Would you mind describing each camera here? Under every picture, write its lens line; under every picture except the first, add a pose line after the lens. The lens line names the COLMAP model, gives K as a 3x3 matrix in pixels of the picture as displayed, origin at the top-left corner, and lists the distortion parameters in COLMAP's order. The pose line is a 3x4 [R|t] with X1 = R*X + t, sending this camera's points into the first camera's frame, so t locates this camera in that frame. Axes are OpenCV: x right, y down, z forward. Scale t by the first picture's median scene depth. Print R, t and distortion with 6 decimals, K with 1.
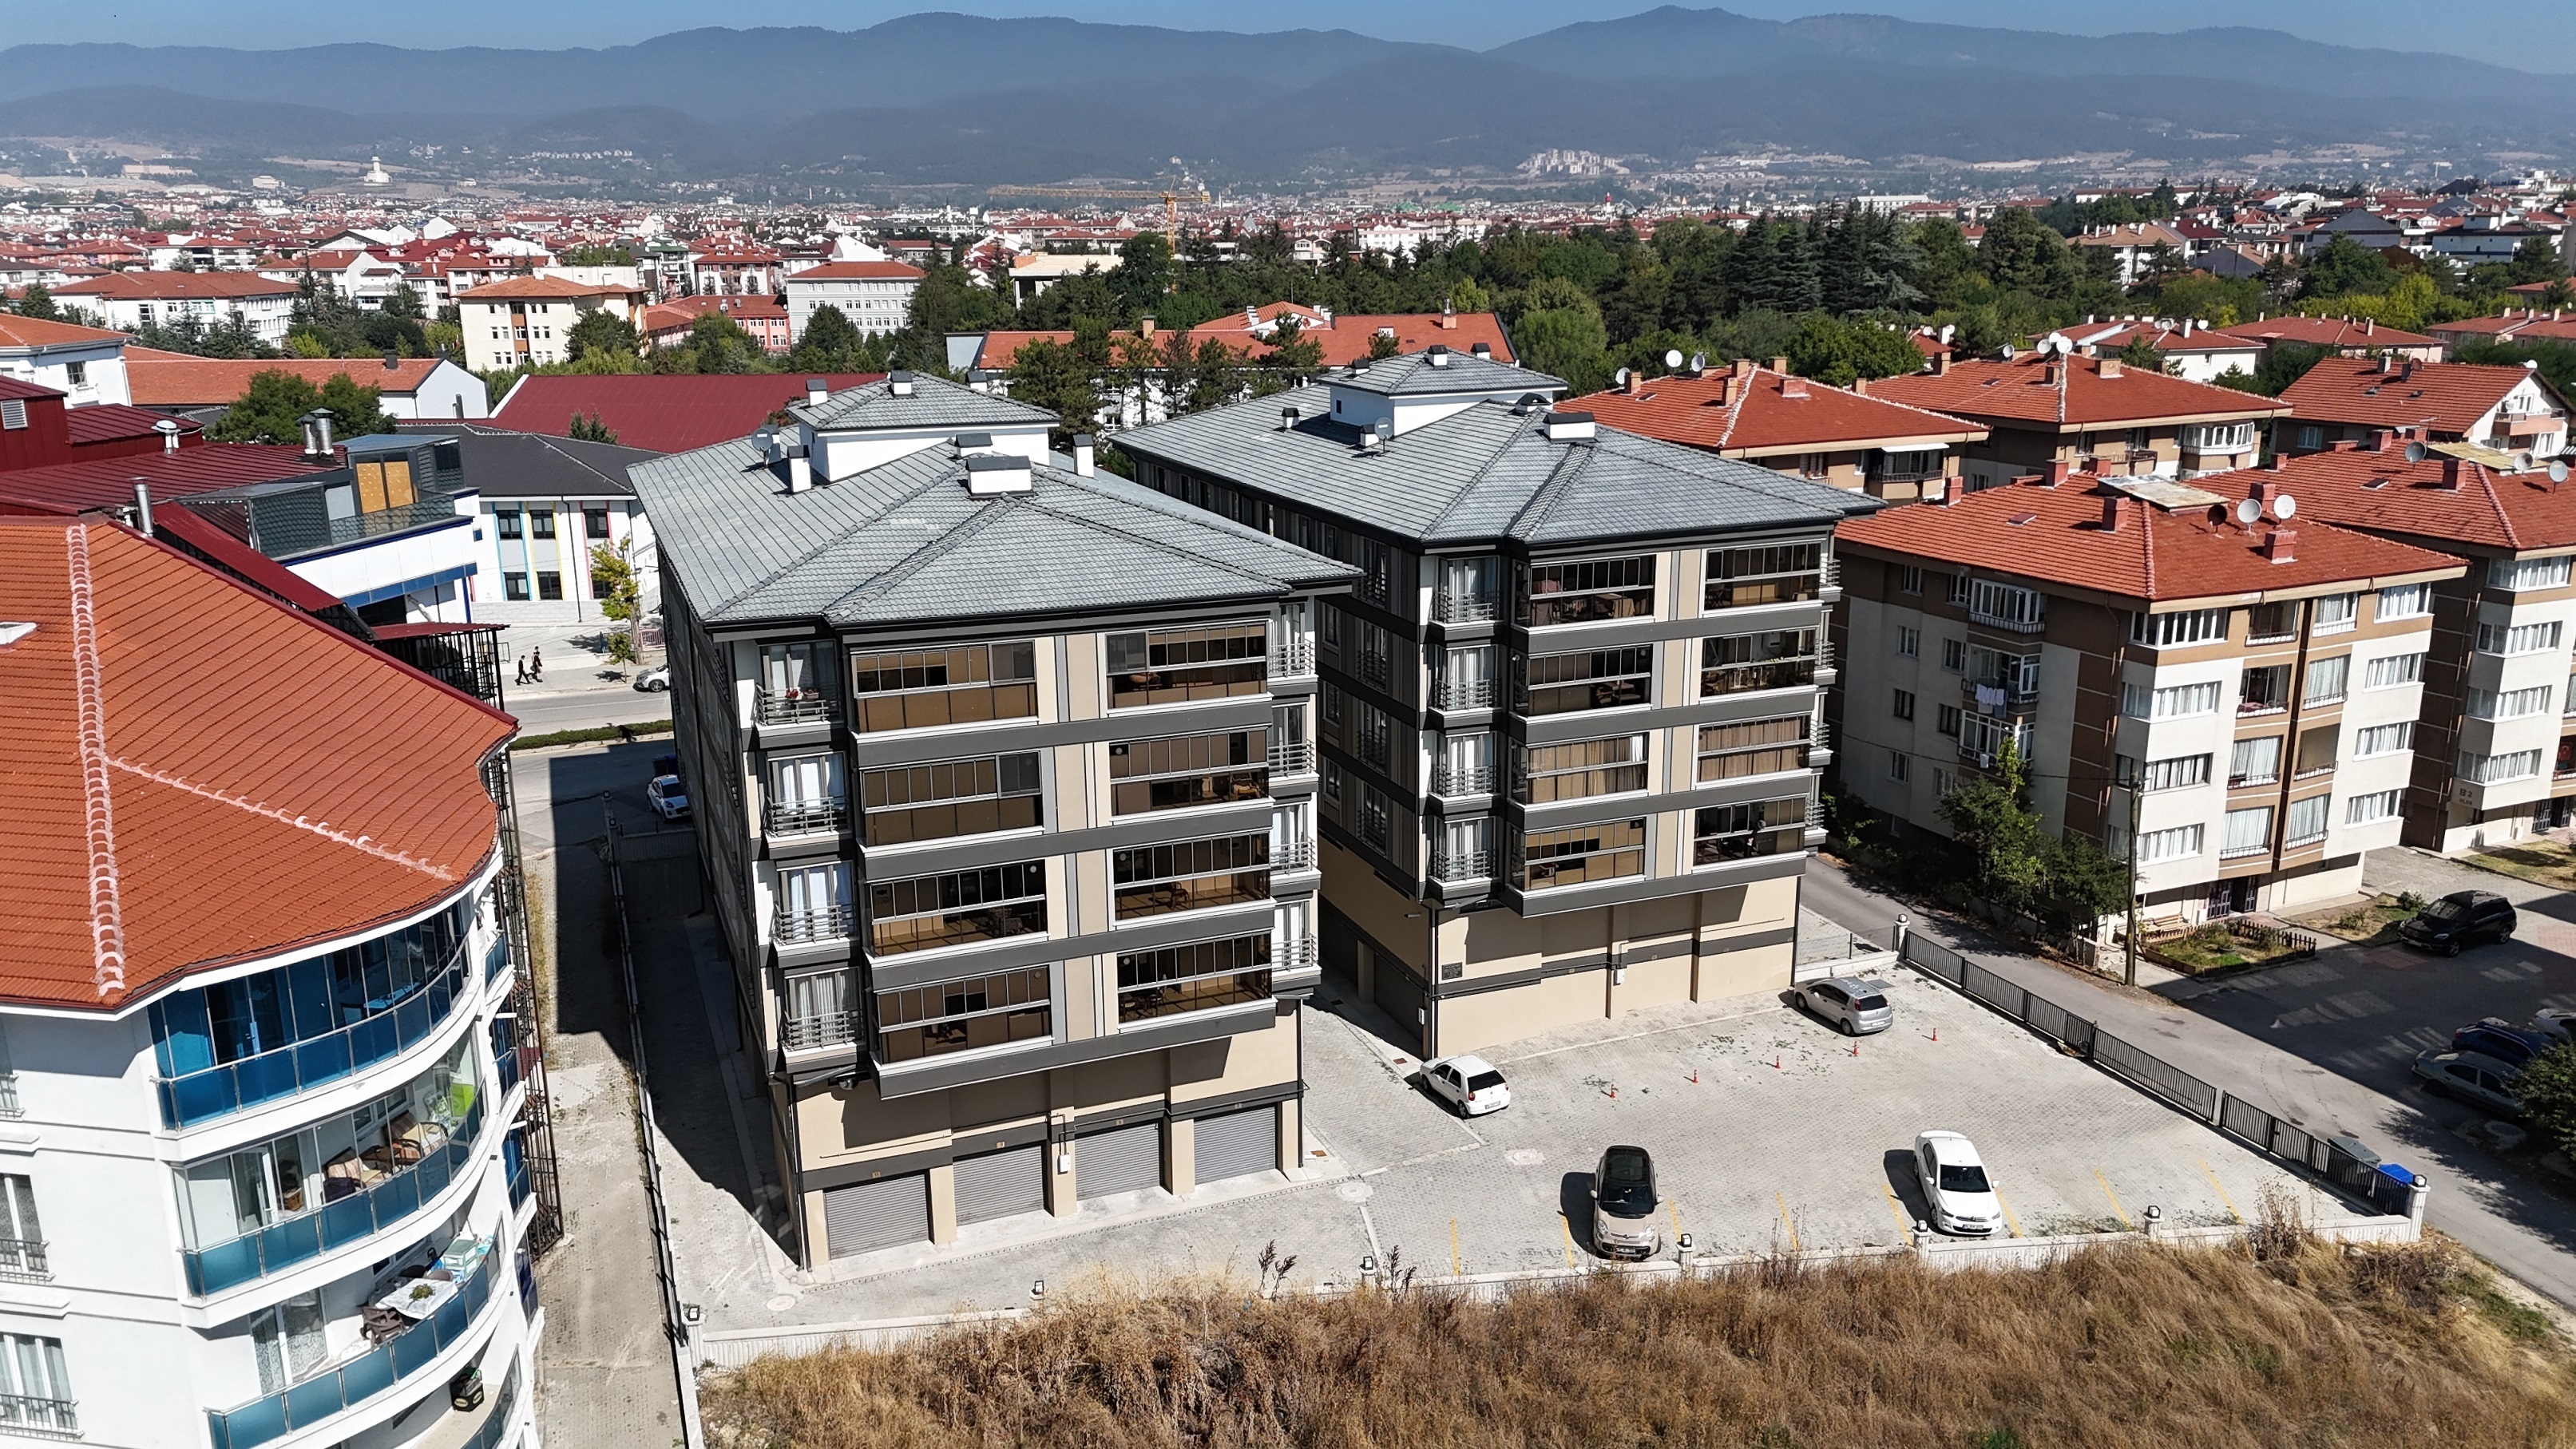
lens RADIAL K [[1885.0, 0, 1293.1], [0, 1885.0, 719.7], [0, 0, 1]] dist [0.080086, -0.075167]
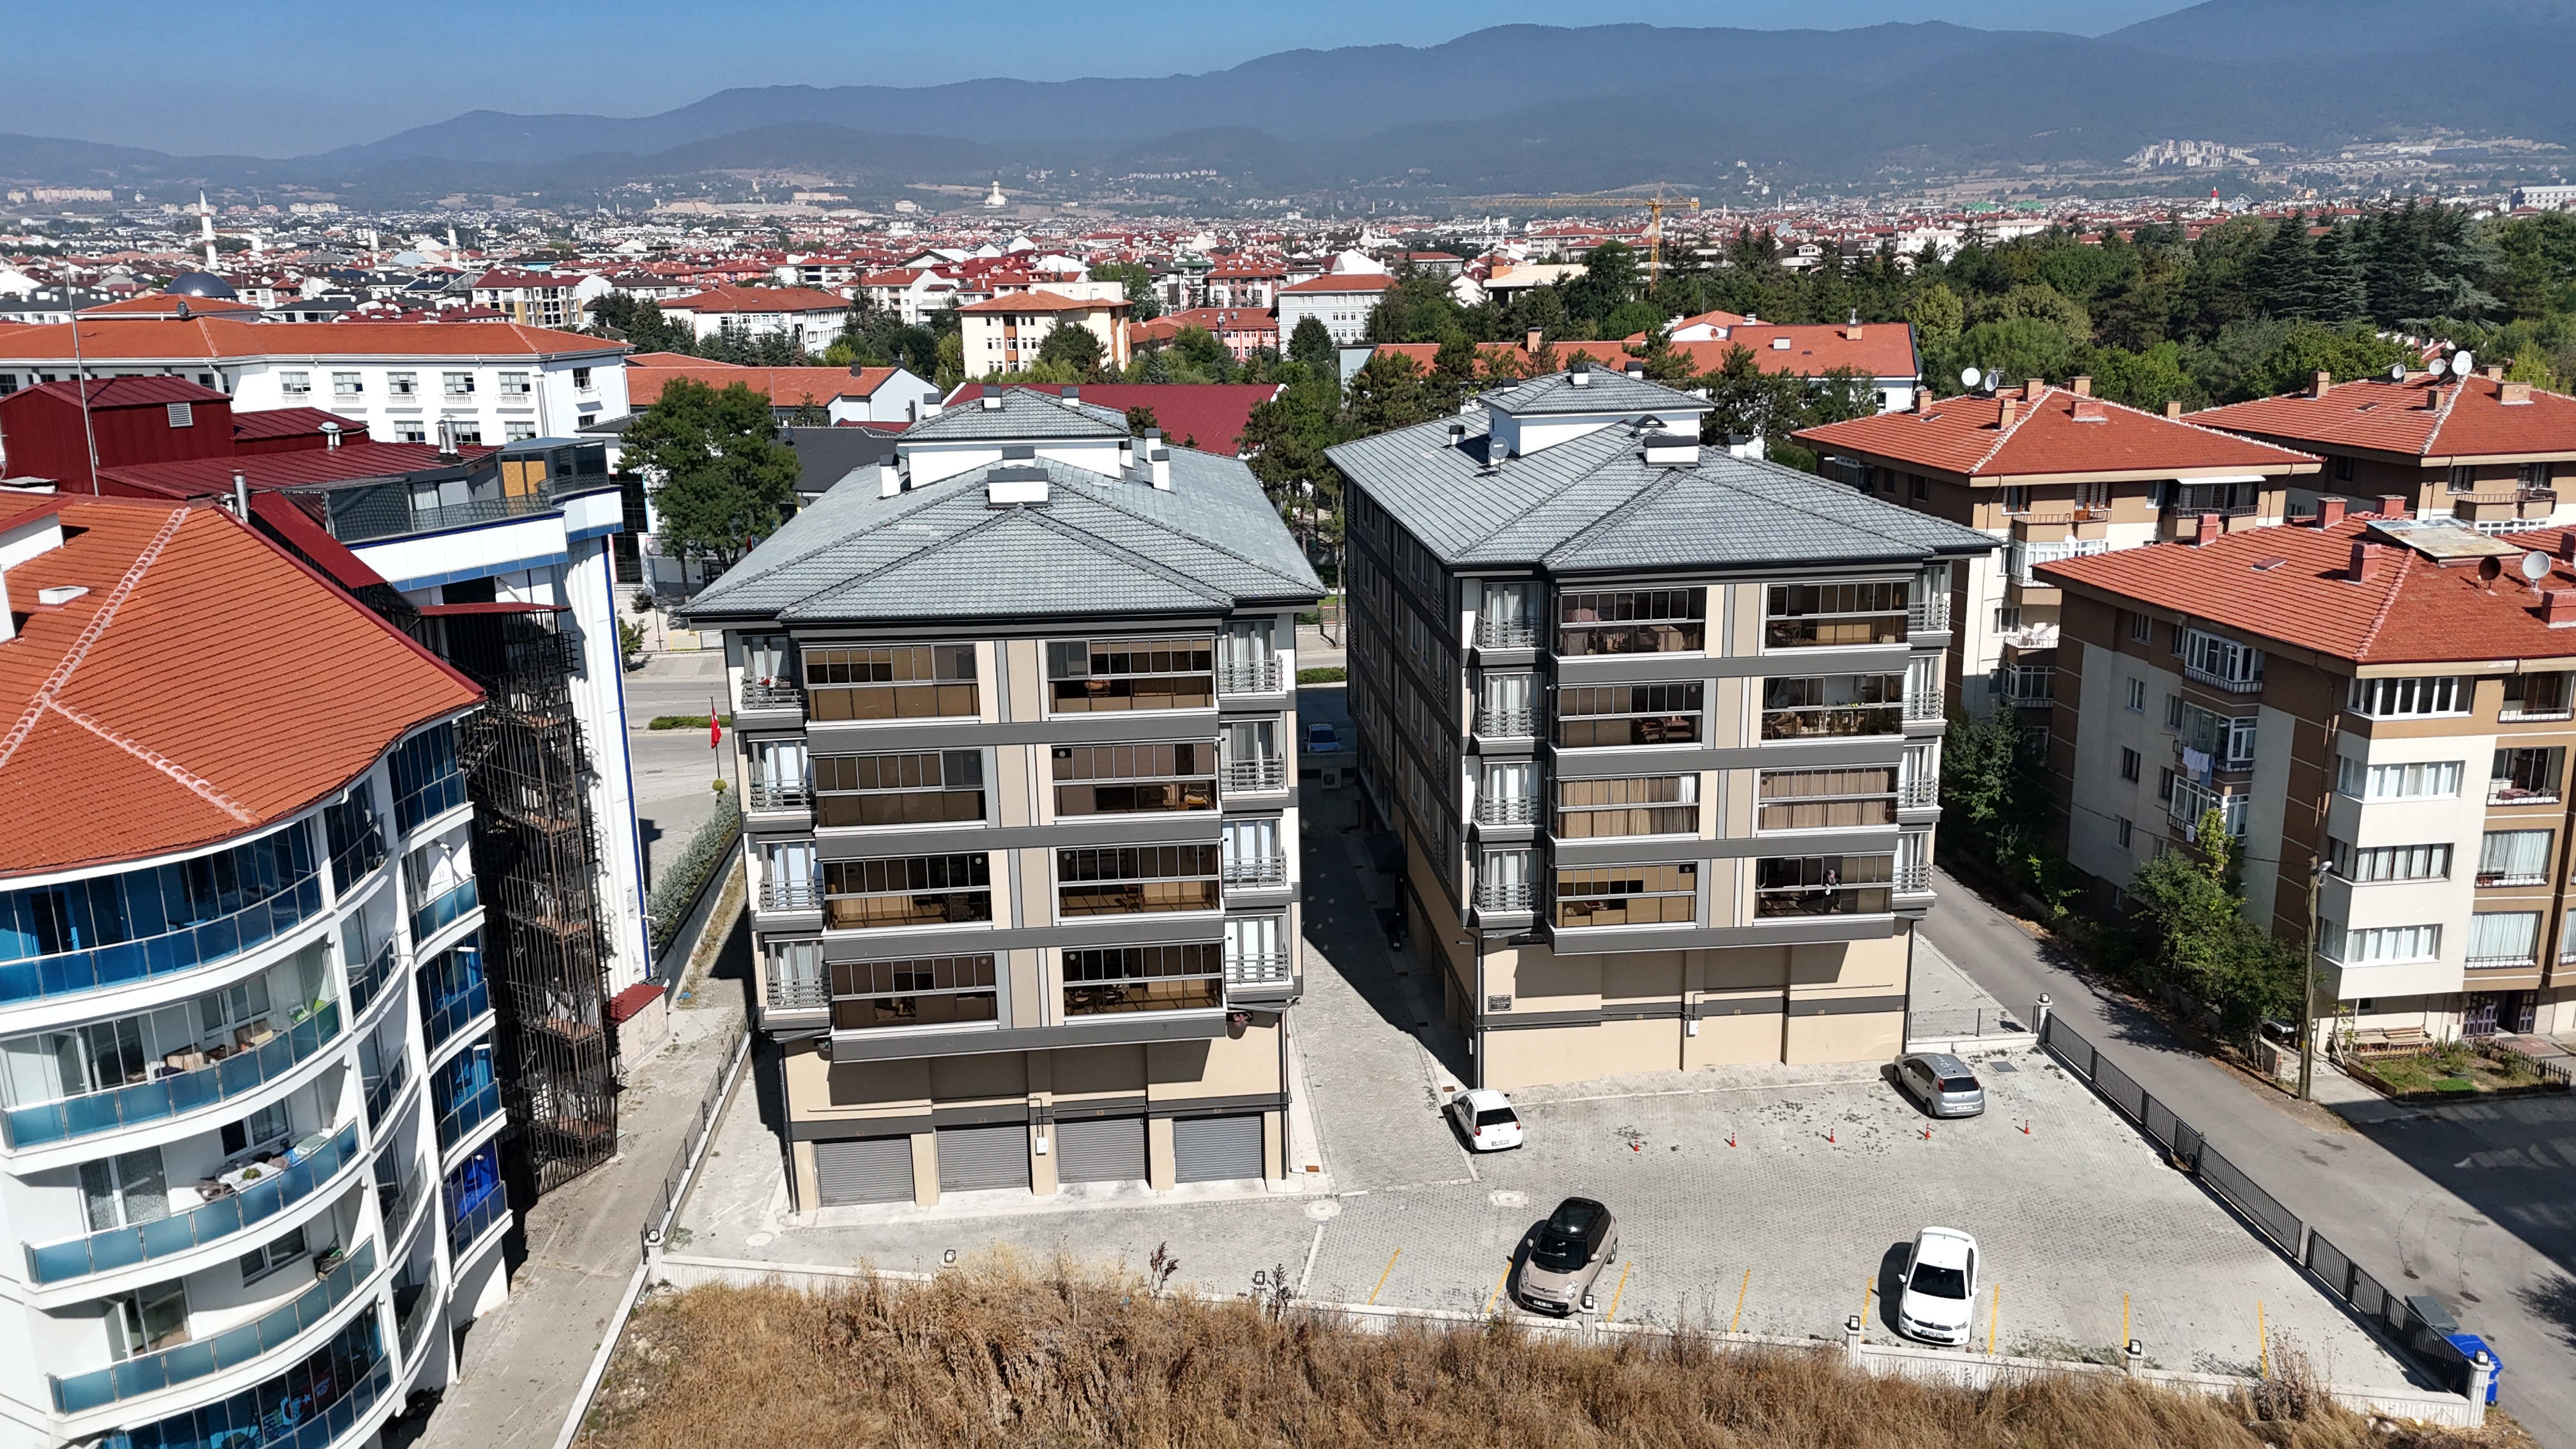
lens RADIAL K [[1885.2, 0, 1292.8], [0, 1885.2, 725.4], [0, 0, 1]] dist [0.080086, -0.075167]
pose [[0.959651, 0.061136, -0.274468, 0.251368], [-0.061483, 0.998081, 0.007346, -0.011710], [0.274391, 0.009826, 0.961568, 0.026434]]
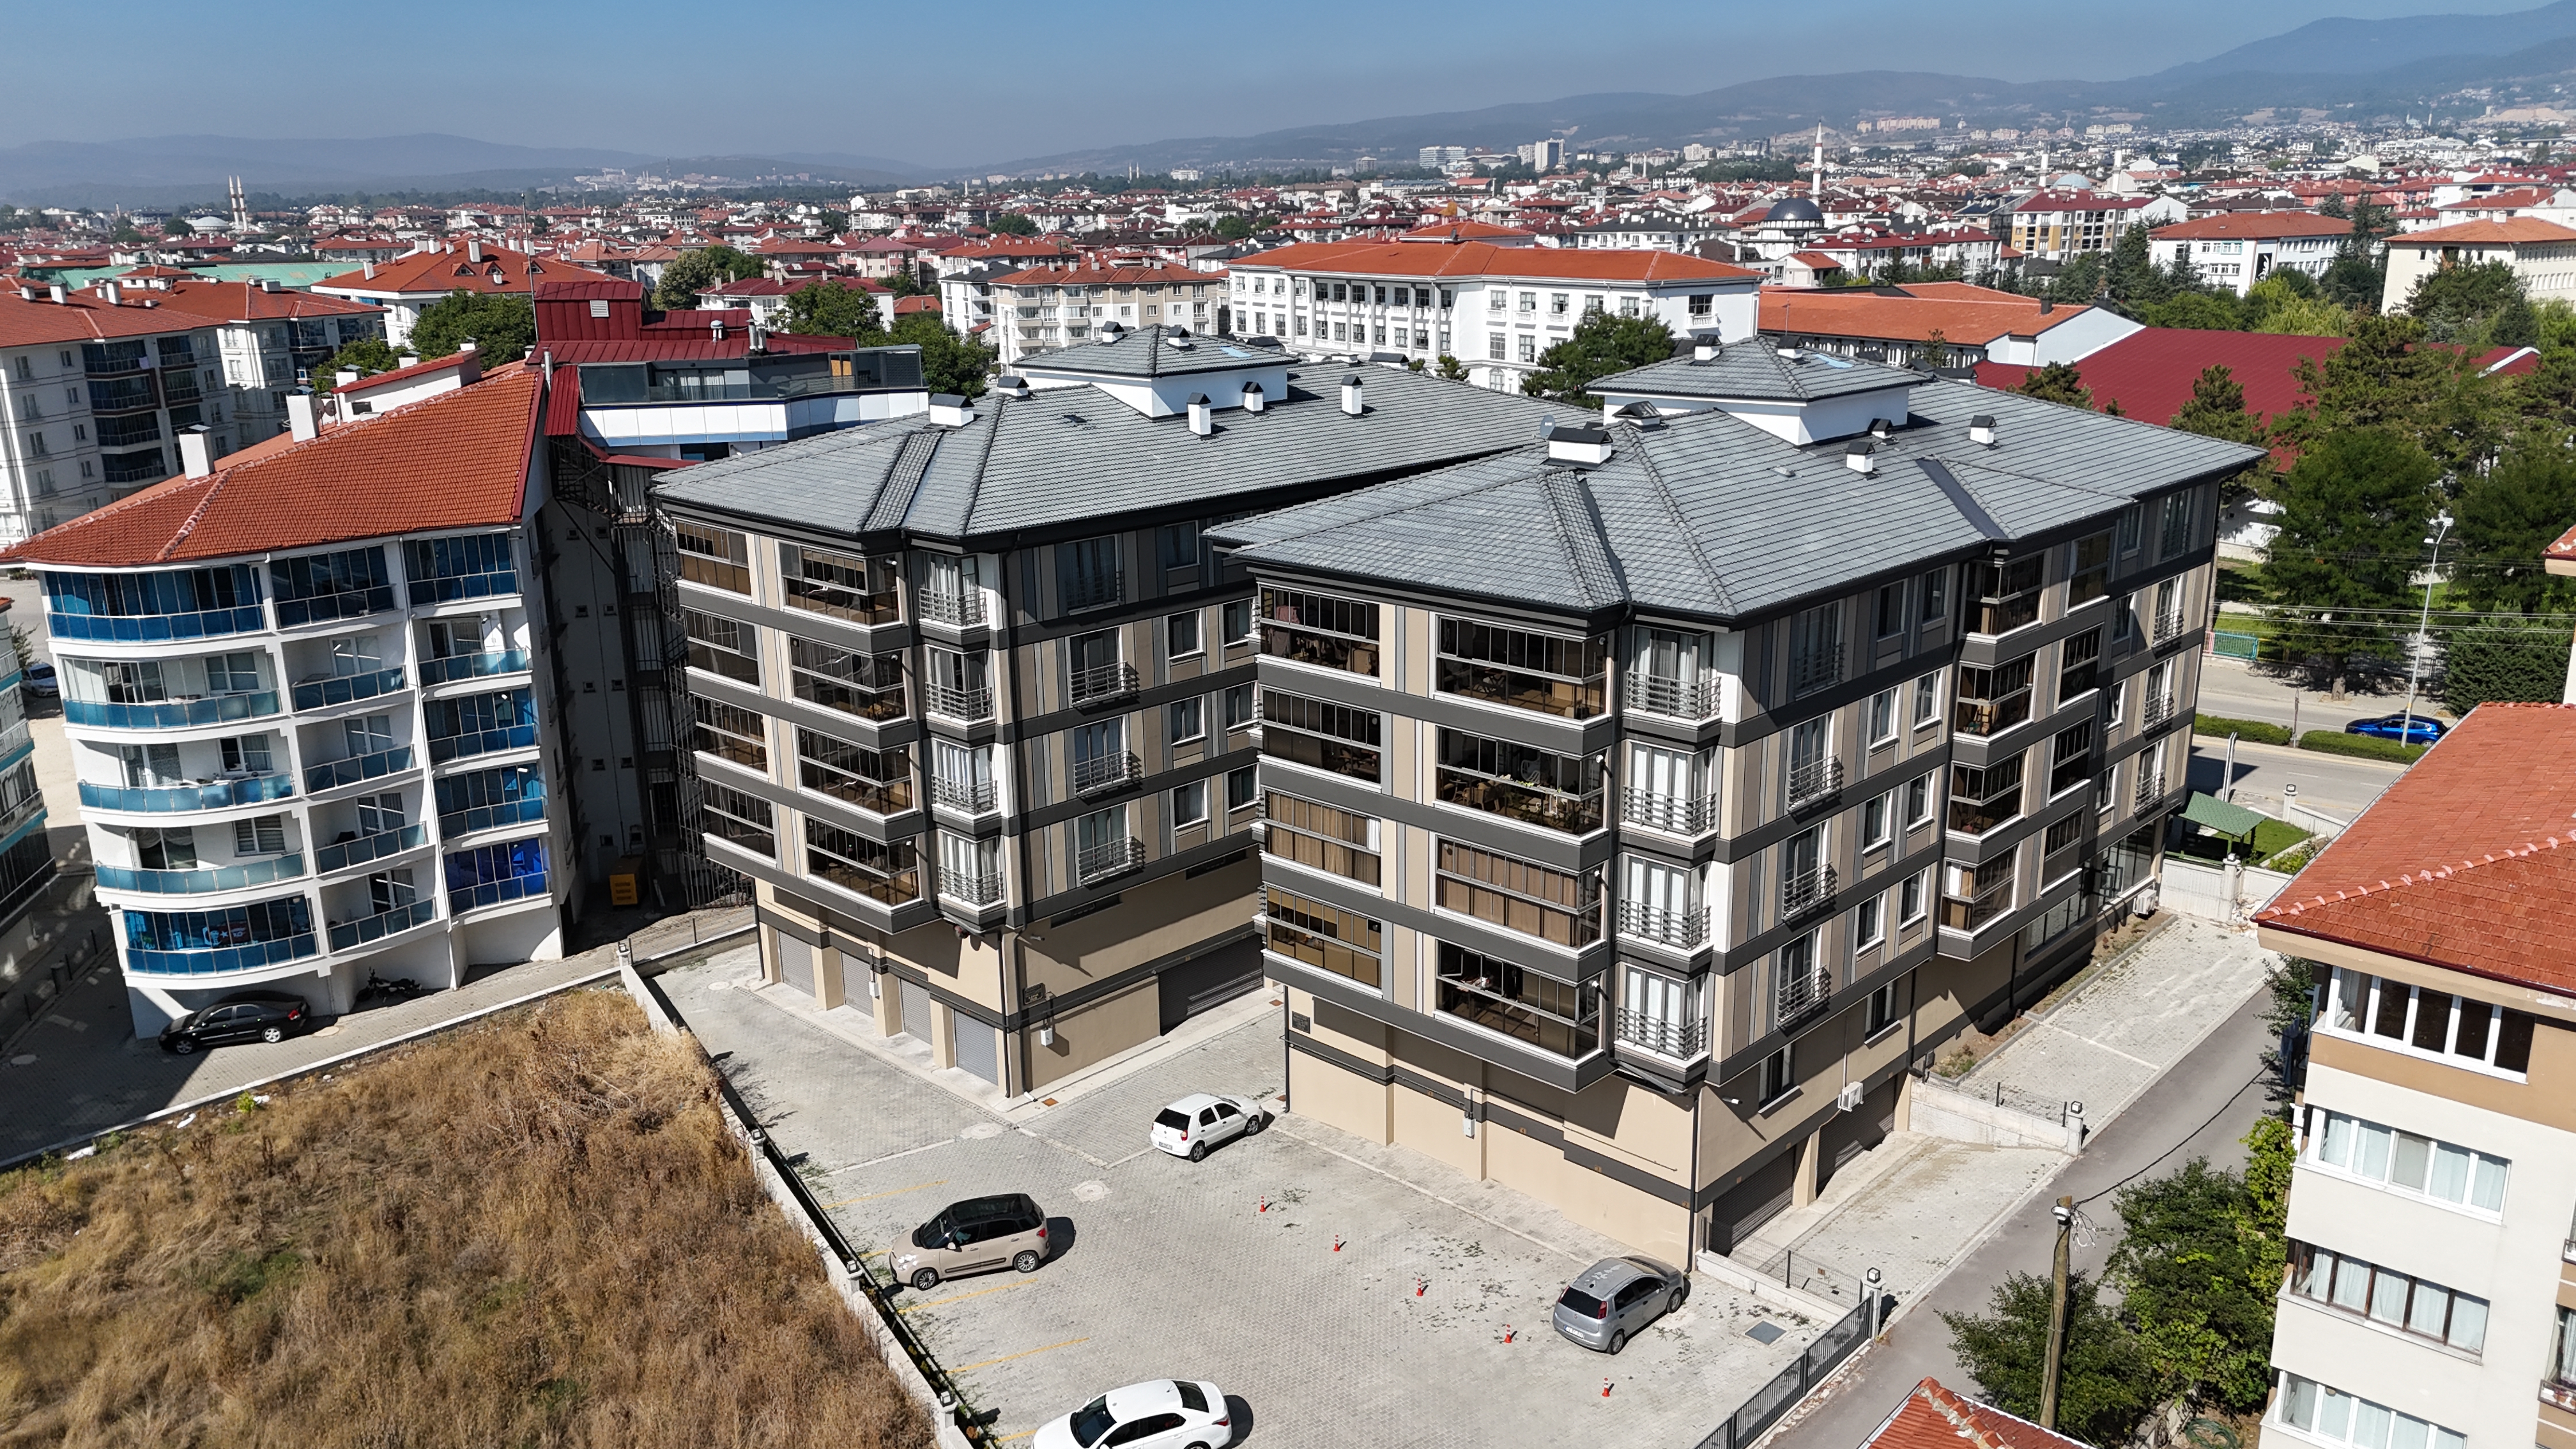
lens RADIAL K [[1885.2, 0, 1292.6], [0, 1885.2, 722.3], [0, 0, 1]] dist [0.080086, -0.075167]
pose [[0.415841, 0.245011, -0.875812, 0.872822], [-0.215707, 0.962117, 0.166736, -0.161050], [0.883486, 0.119583, 0.452938, 0.592870]]
